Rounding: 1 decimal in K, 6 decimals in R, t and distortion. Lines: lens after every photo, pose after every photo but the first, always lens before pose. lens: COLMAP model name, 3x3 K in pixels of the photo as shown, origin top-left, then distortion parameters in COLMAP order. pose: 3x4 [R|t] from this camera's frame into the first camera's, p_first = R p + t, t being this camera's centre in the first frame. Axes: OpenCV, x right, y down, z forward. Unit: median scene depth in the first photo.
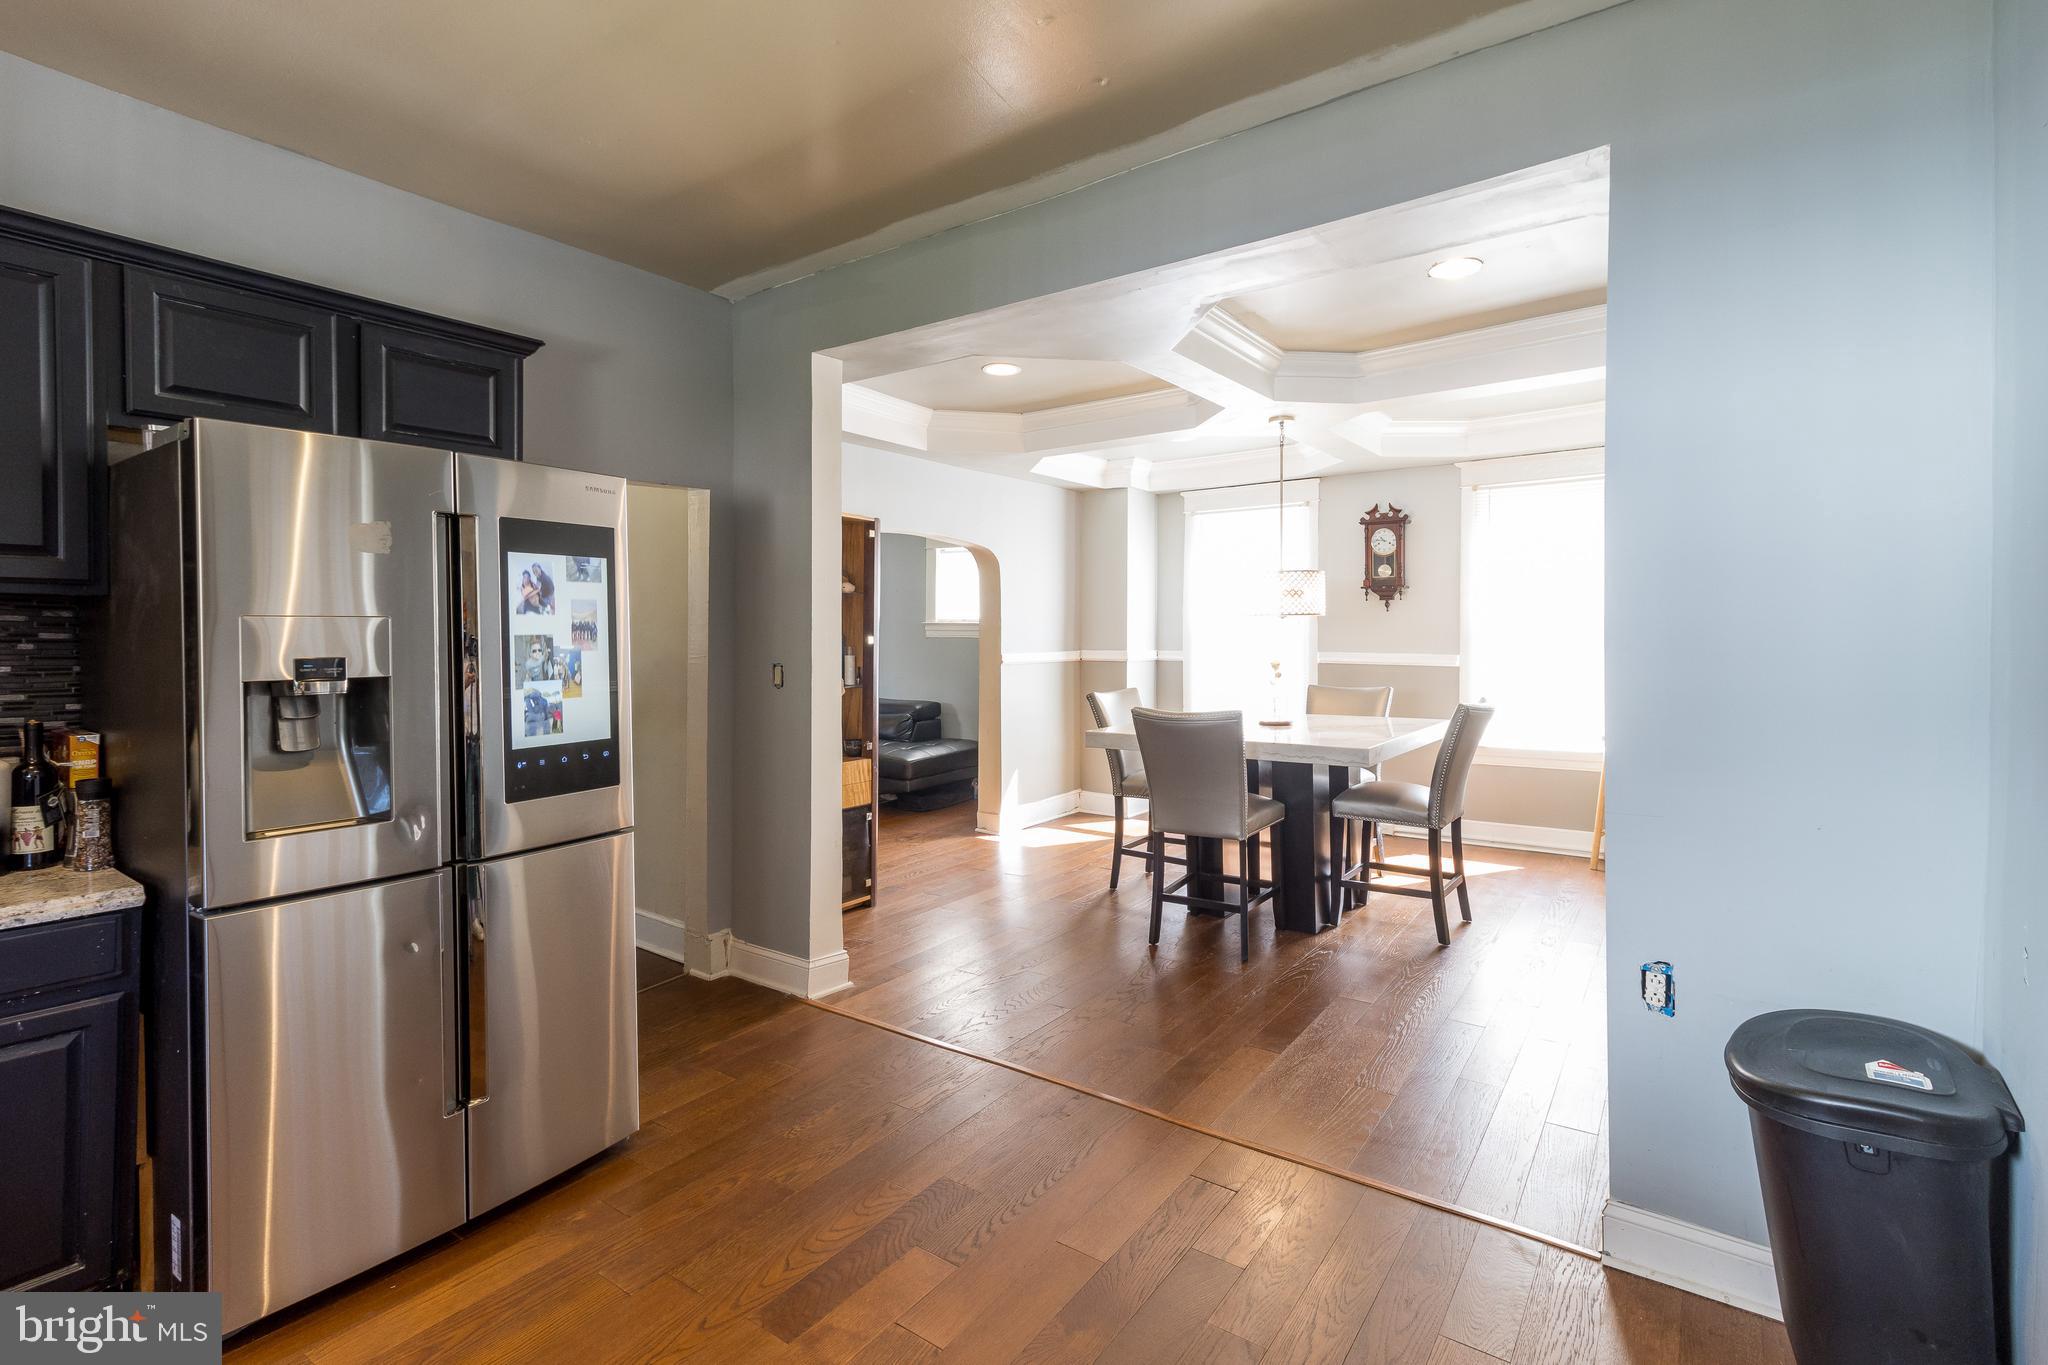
lens RADIAL K [[950.6, 0, 1019.3], [0, 950.6, 637.2], [0, 0, 1]] dist [0.004401, 0.000643]
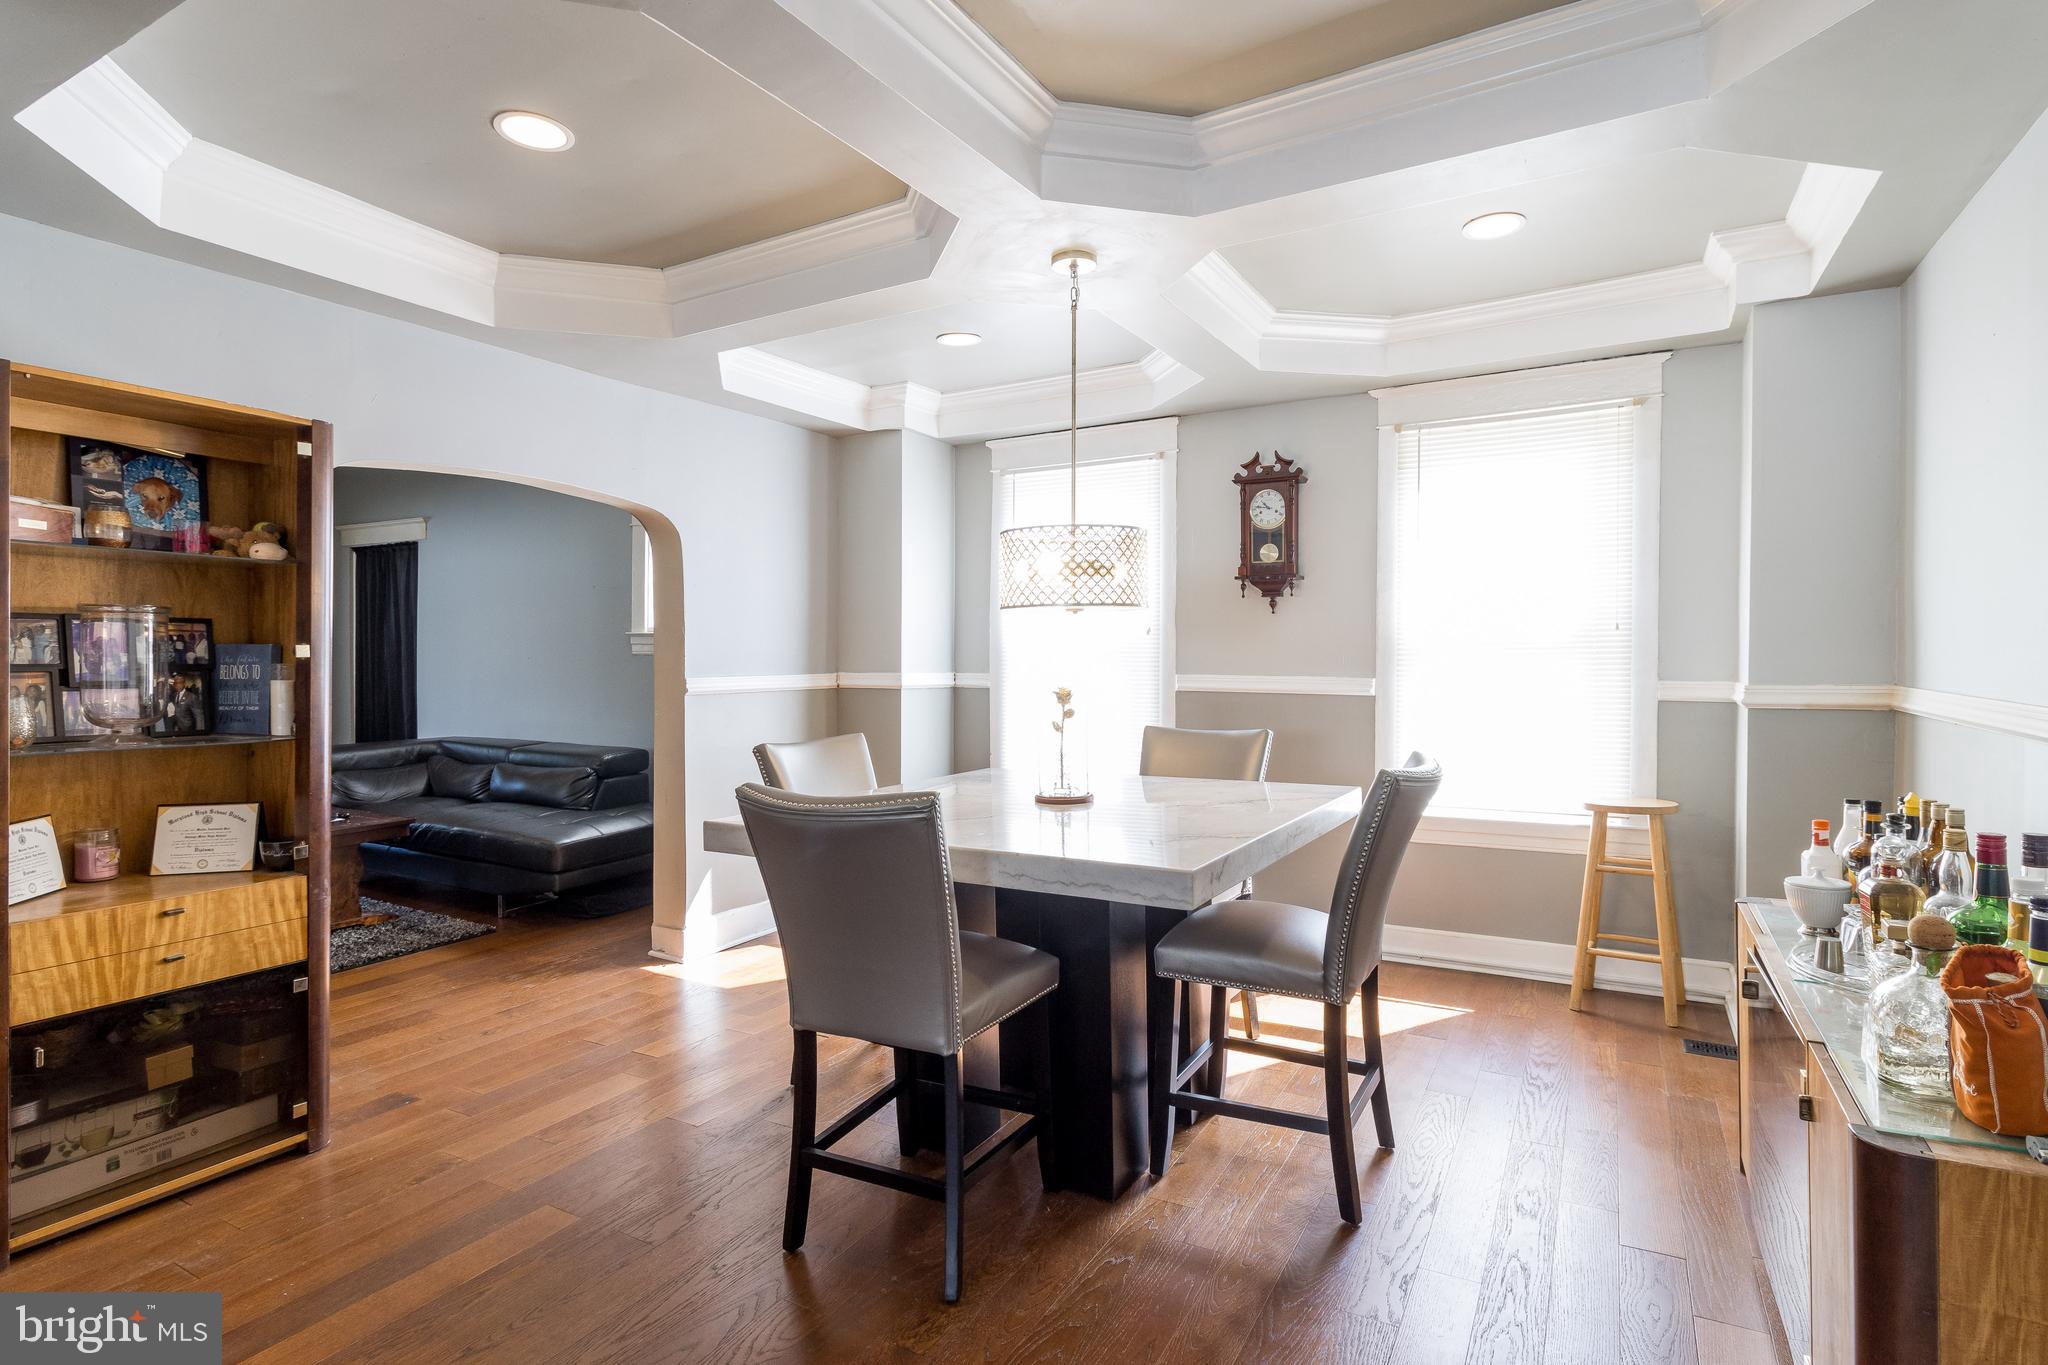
lens RADIAL K [[1037.9, 0, 1021.0], [0, 1037.9, 662.8], [0, 0, 1]] dist [-0.001899, -0.000037]
pose [[0.994609, 0.000155, 0.103697, 0.147821], [-0.000314, 0.999999, 0.001514, 0.007046], [-0.103696, -0.001538, 0.994608, 0.320297]]
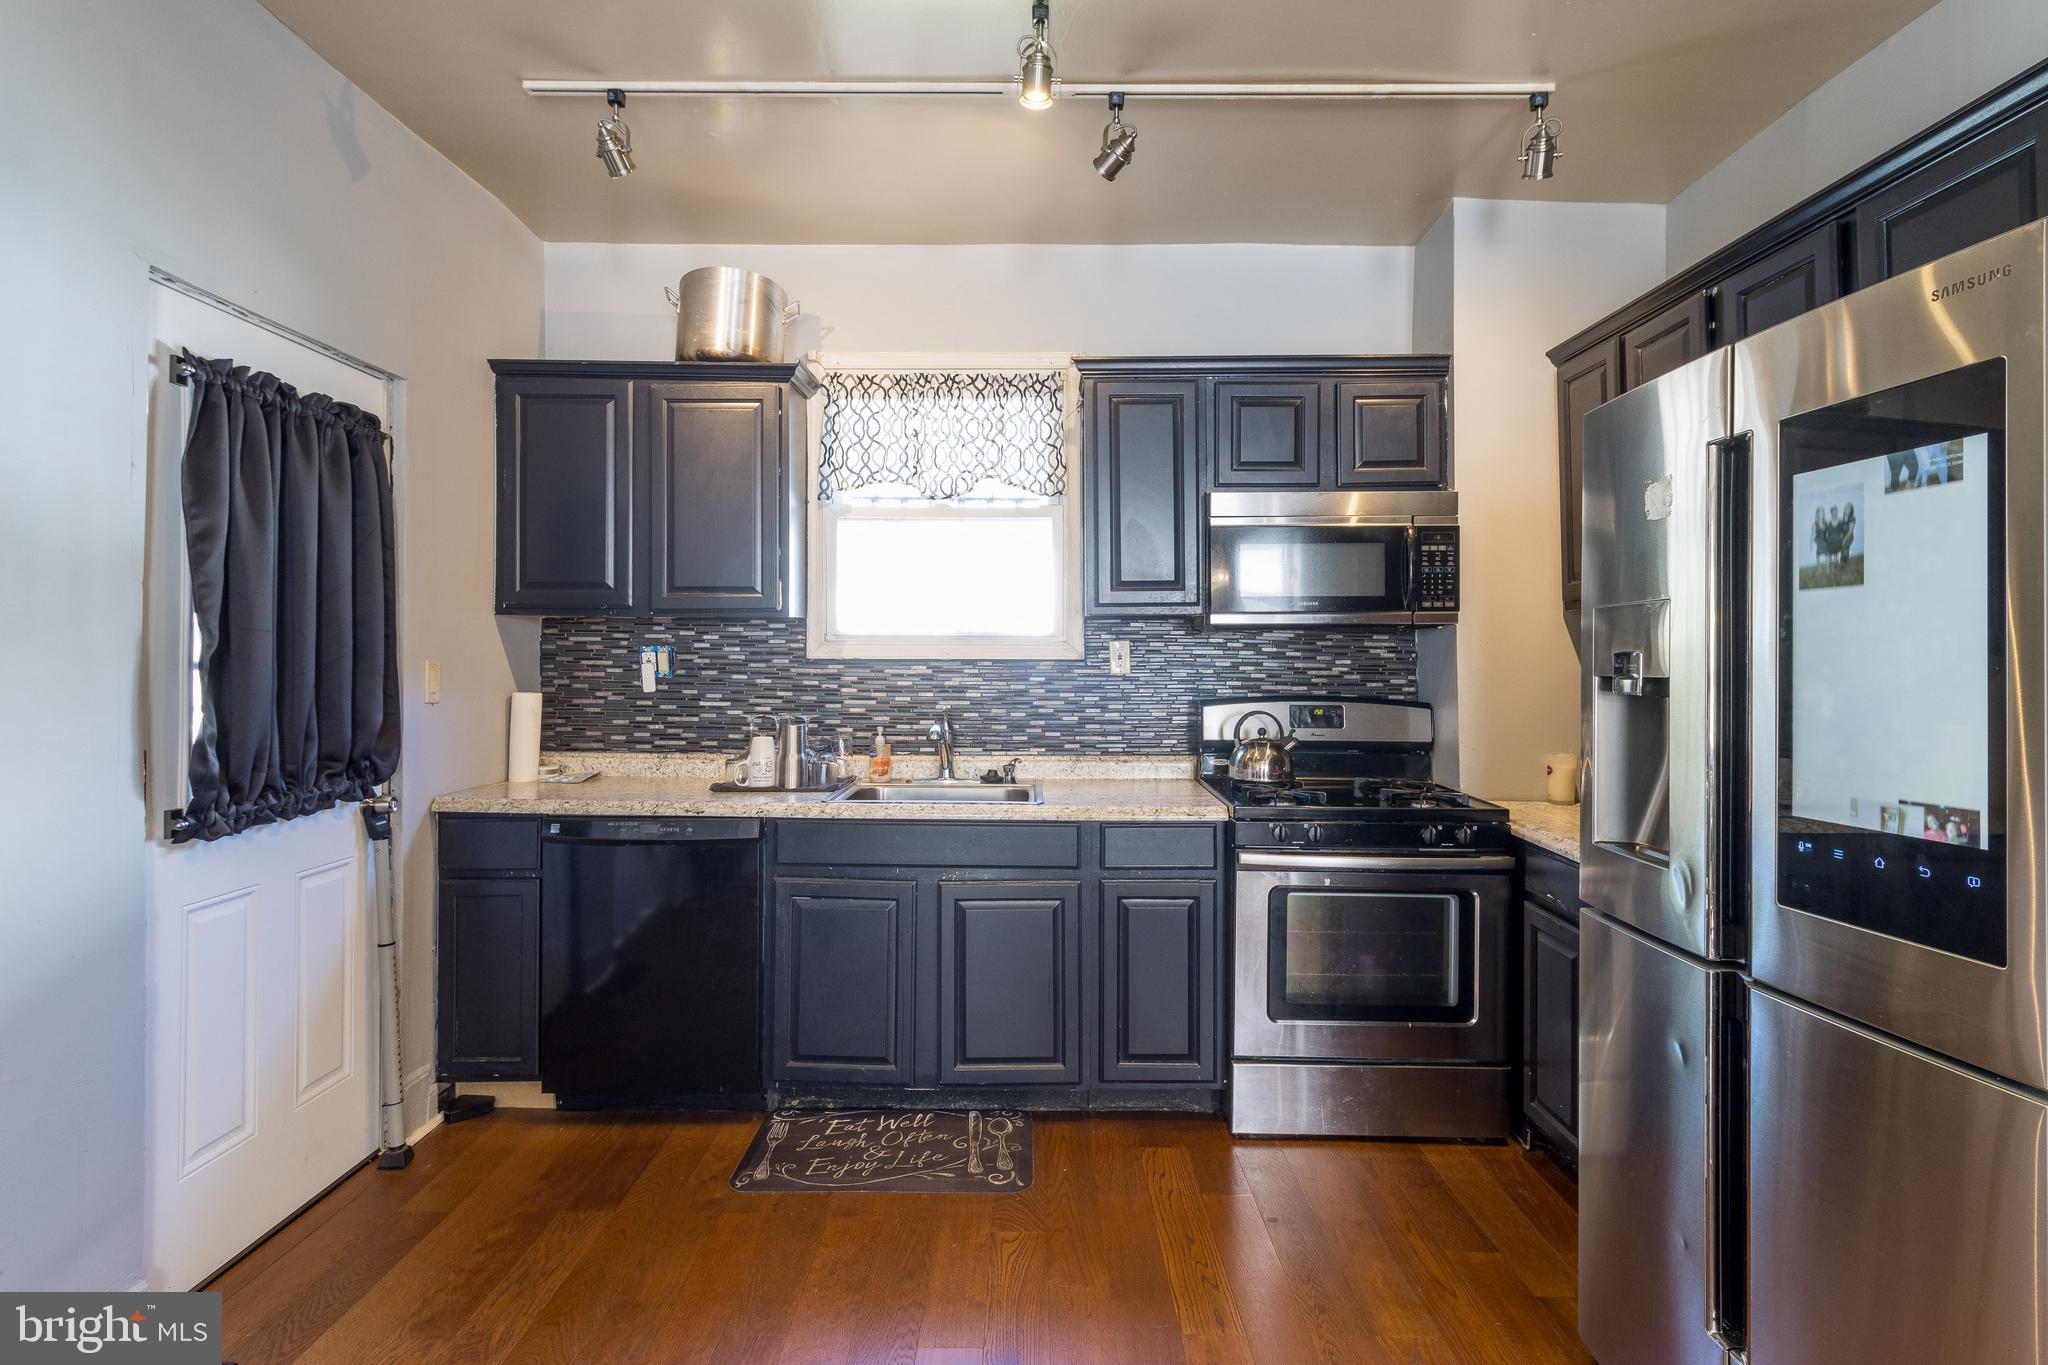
lens RADIAL K [[1037.2, 0, 1030.0], [0, 1037.2, 633.8], [0, 0, 1]] dist [0.007015, -0.000198]
pose [[-0.809139, -0.013848, -0.587454, 0.084550], [-0.004950, 0.999847, -0.016751, 0.008022], [0.587596, -0.010646, -0.809085, 0.485385]]
